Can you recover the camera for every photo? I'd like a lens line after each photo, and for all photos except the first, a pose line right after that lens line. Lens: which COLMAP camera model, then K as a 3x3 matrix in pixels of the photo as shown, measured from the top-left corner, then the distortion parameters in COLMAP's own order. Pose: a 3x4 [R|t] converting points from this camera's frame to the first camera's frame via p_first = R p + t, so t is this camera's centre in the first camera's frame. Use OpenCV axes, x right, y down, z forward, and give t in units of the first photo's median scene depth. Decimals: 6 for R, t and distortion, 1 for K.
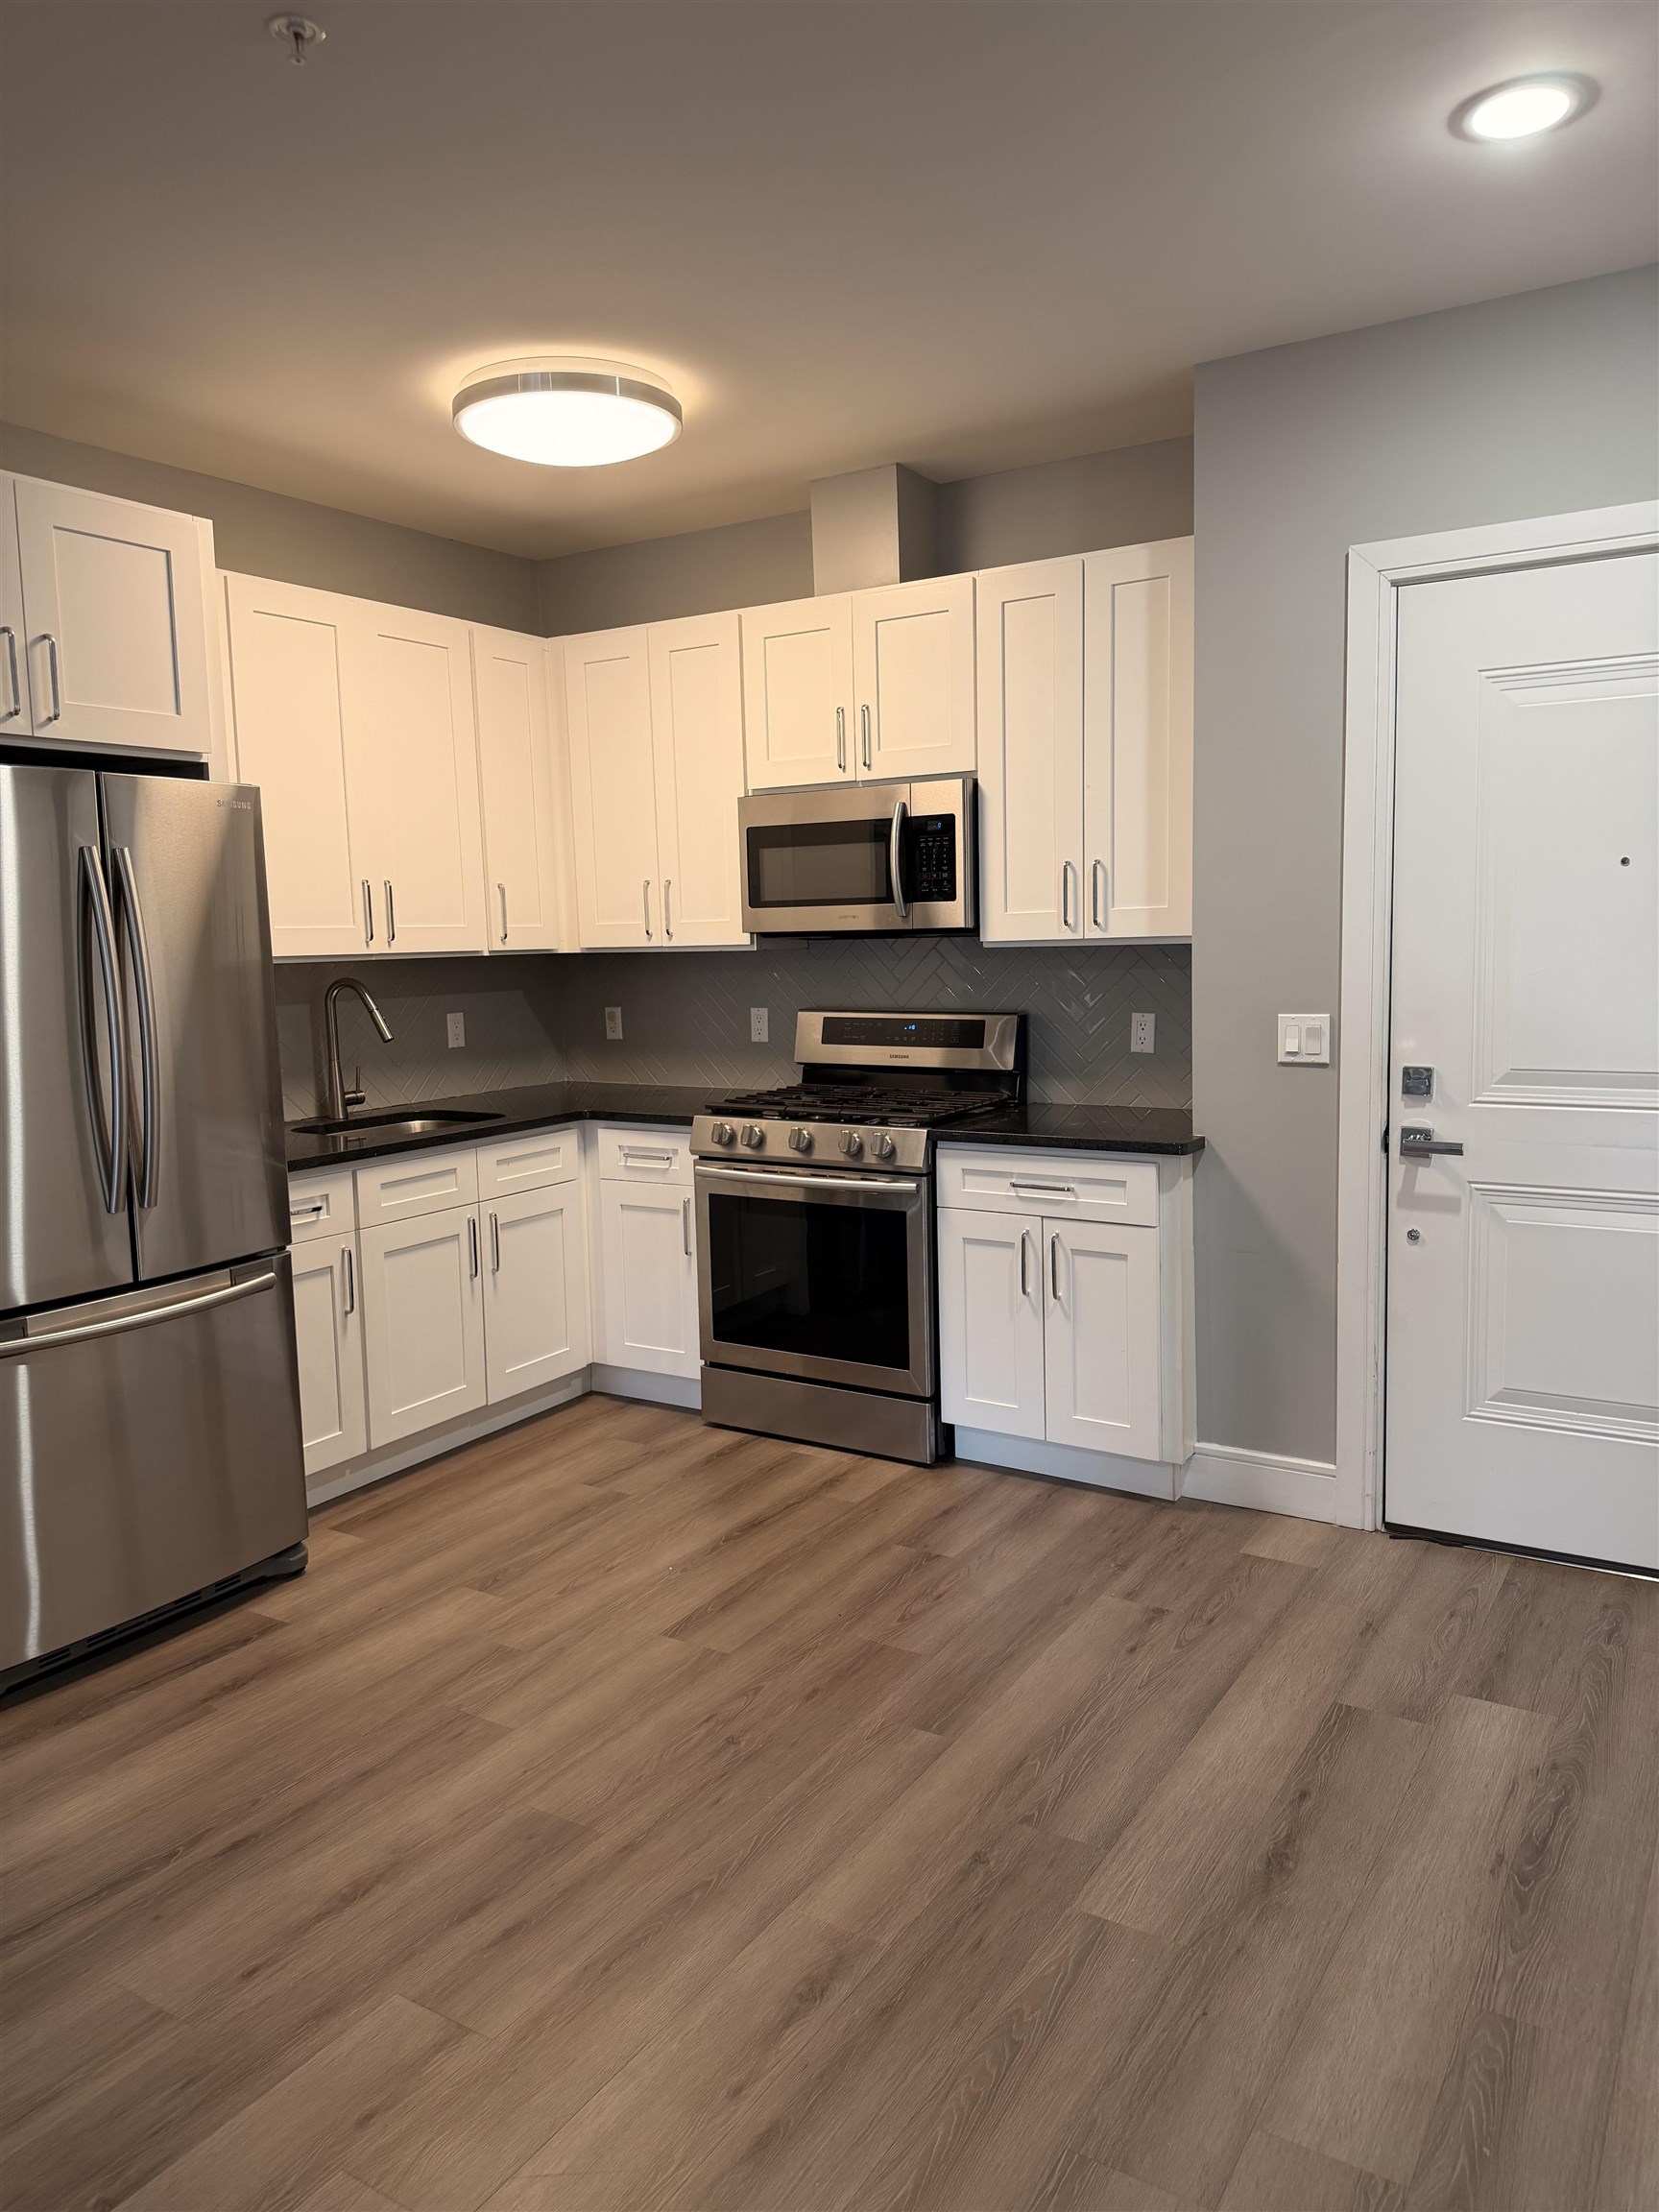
lens RADIAL K [[1558.4, 0, 829.5], [0, 1558.4, 1106.0], [0, 0, 1]] dist [0.069664, -0.003651]
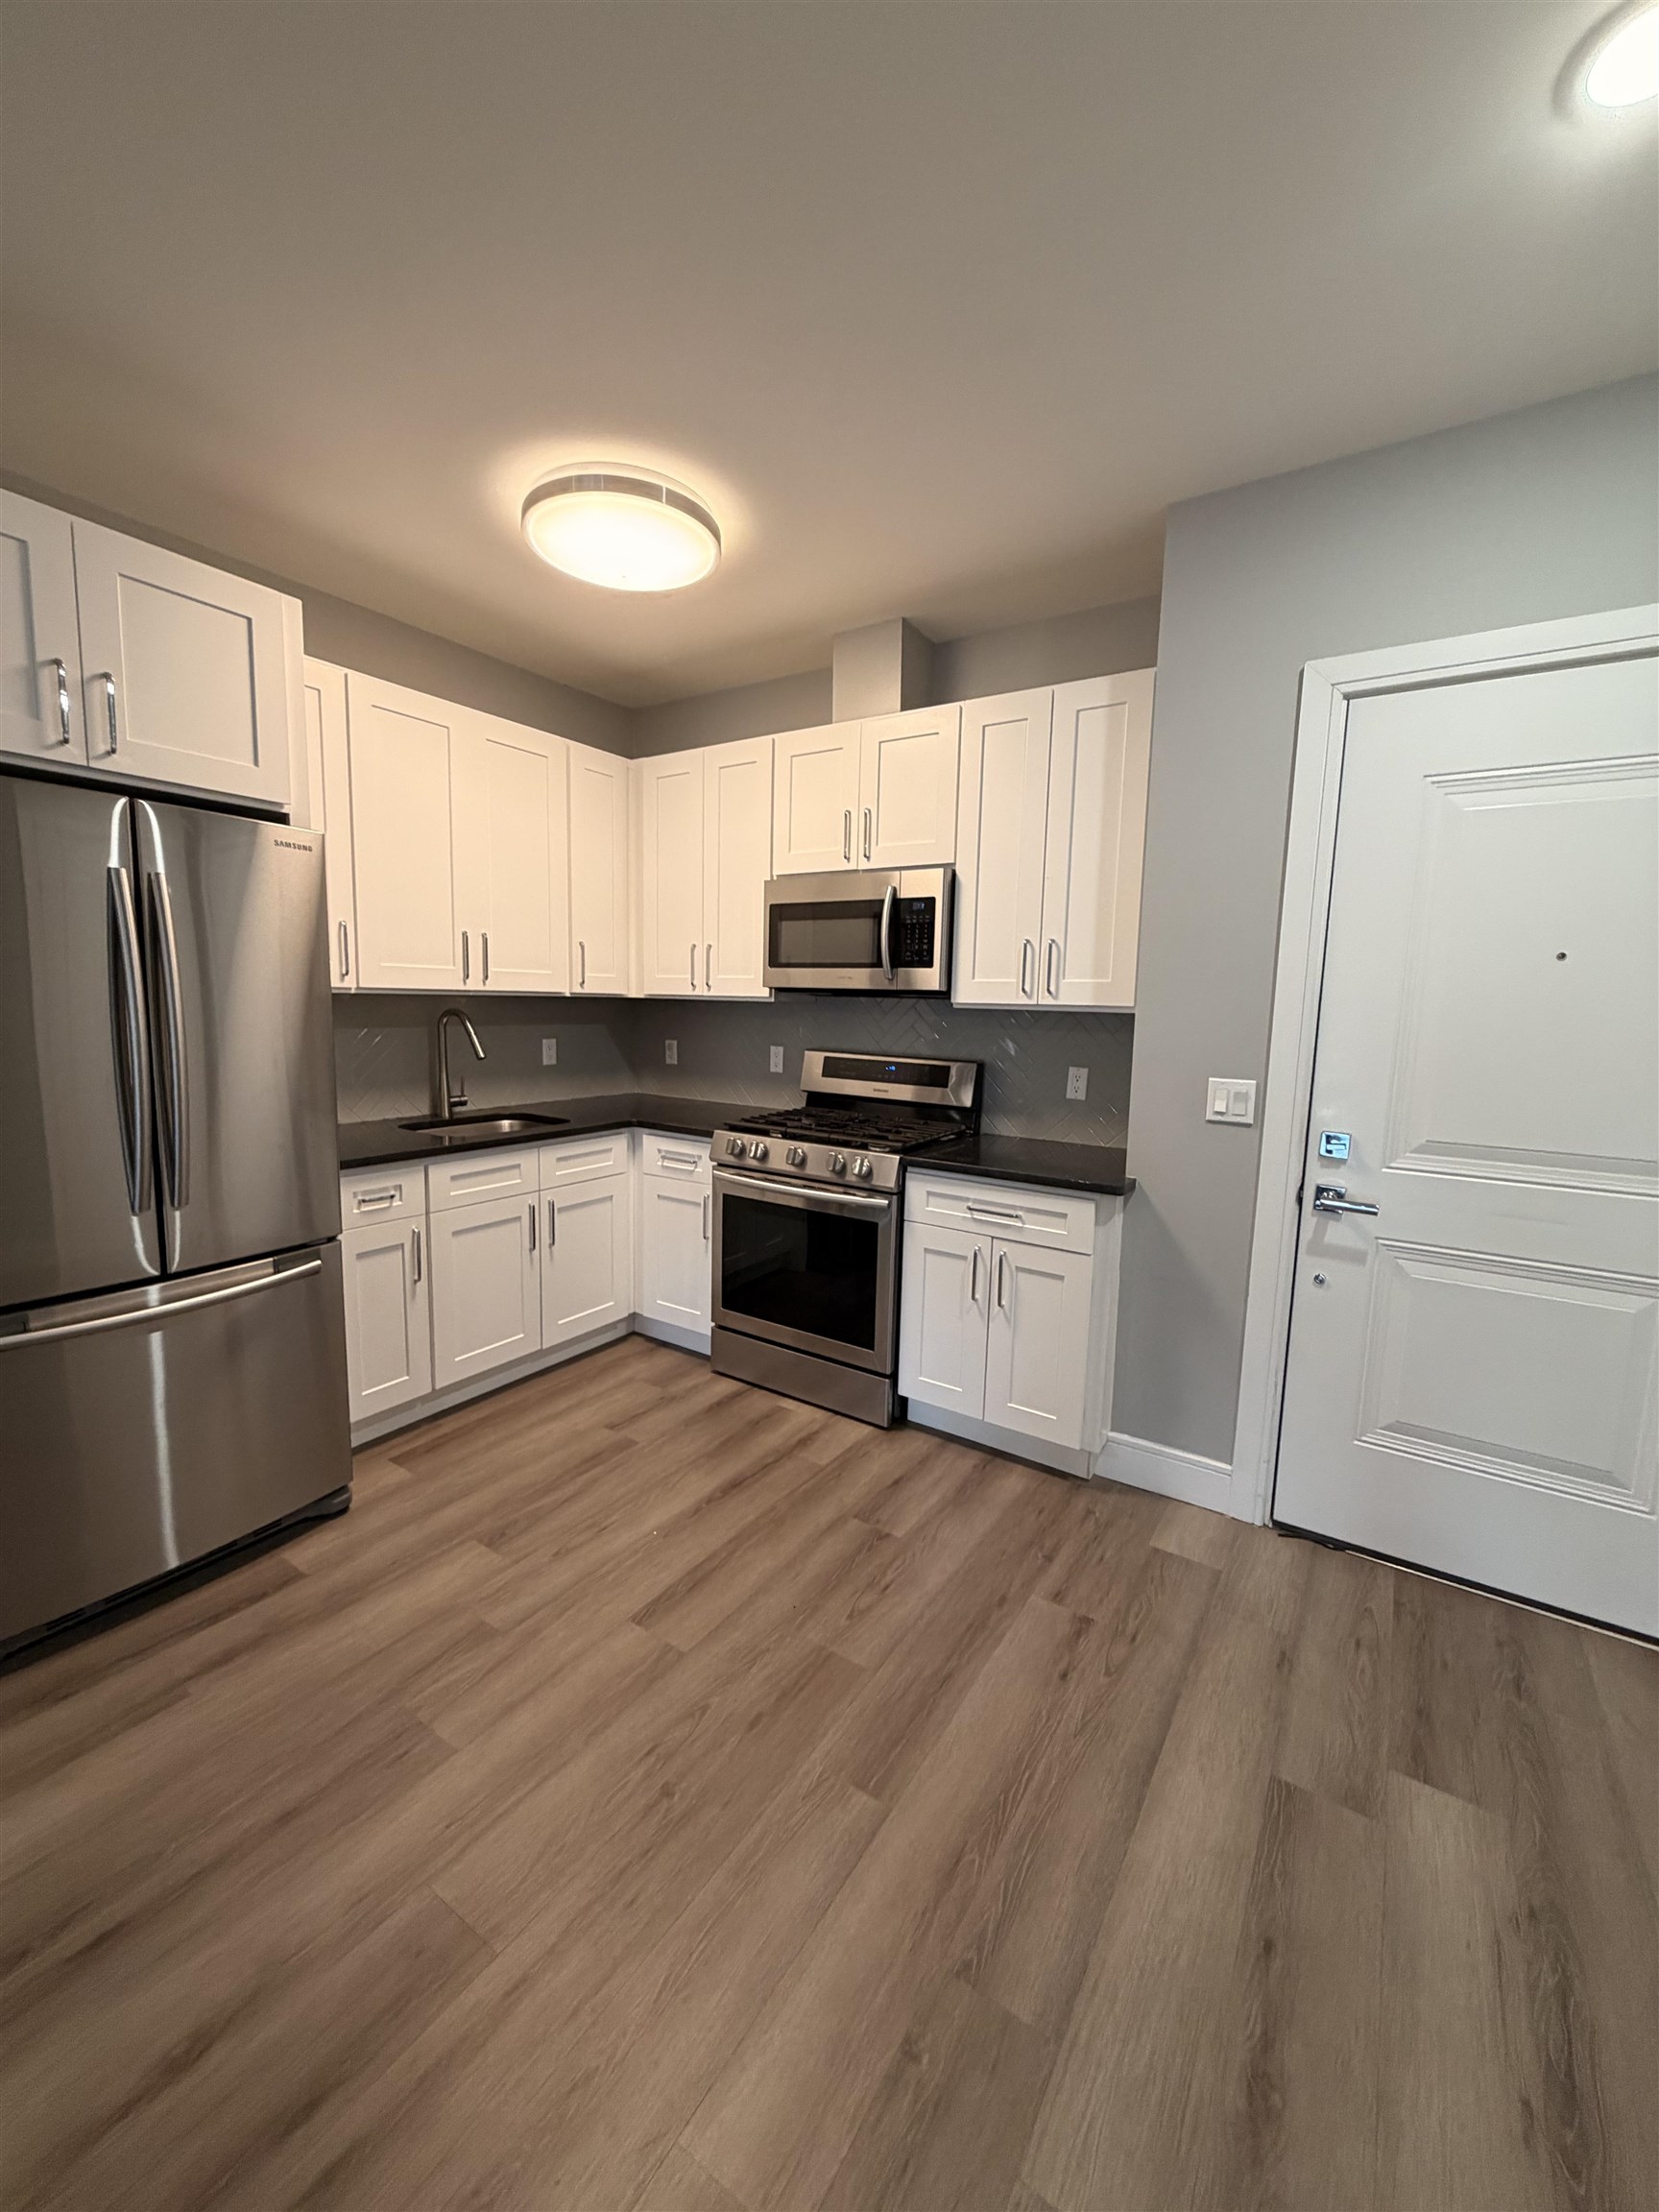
lens RADIAL K [[875.9, 0, 831.1], [0, 875.9, 1117.1], [0, 0, 1]] dist [-0.019855, 0.024104]
pose [[0.998469, 0.052399, -0.017710, 0.020970], [-0.052011, 0.998410, 0.021718, -0.027806], [0.018820, -0.020764, 0.999607, 0.332595]]
